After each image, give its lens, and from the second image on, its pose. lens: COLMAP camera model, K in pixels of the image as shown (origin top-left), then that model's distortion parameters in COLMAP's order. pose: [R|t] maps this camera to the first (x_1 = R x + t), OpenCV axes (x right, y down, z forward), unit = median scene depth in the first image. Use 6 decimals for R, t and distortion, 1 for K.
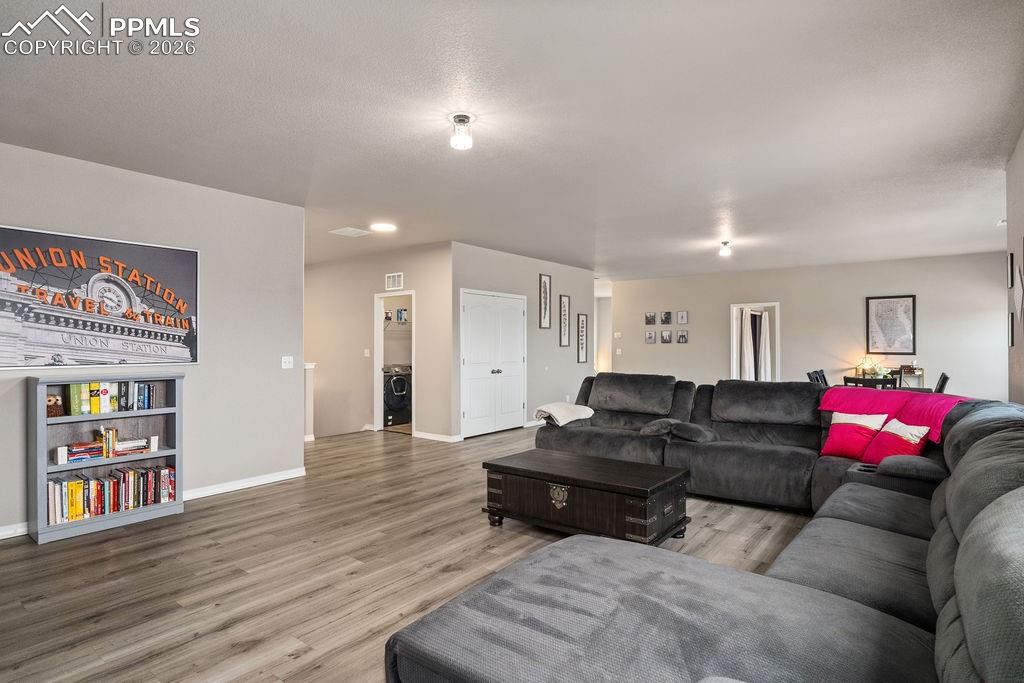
lens RADIAL K [[538.1, 0, 512.0], [0, 538.1, 341.5], [0, 0, 1]] dist [-0.002499, -0.000336]
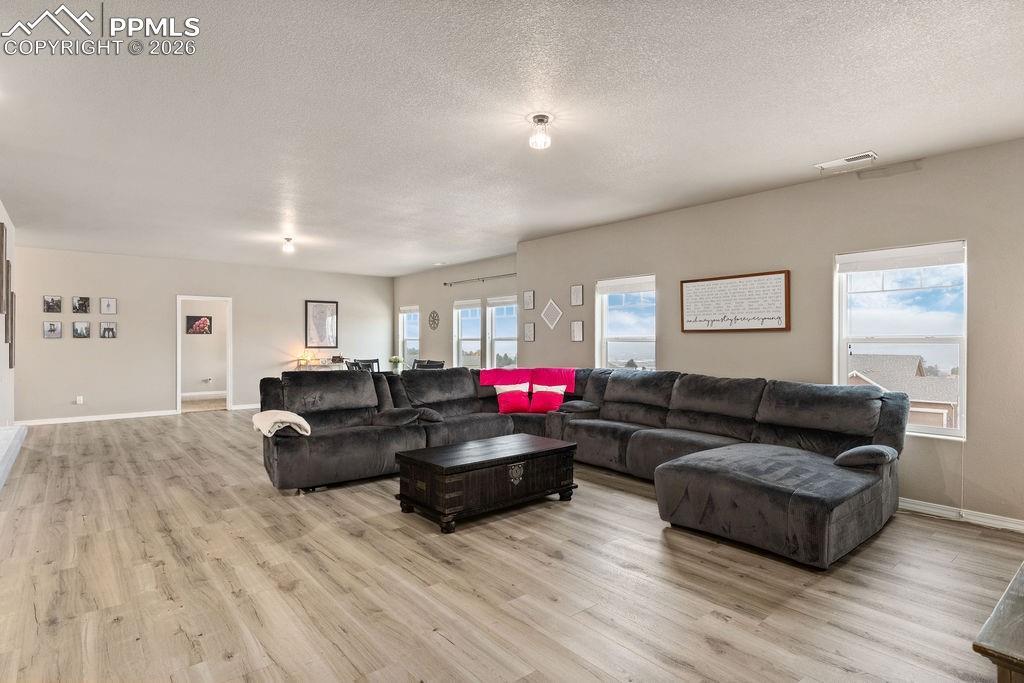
lens RADIAL K [[538.1, 0, 512.0], [0, 538.1, 341.5], [0, 0, 1]] dist [-0.002499, -0.000336]
pose [[0.207865, -0.001720, 0.978156, -0.603977], [-0.006197, 0.999976, 0.003075, 0.003500], [-0.978138, -0.006701, 0.207850, 0.457927]]
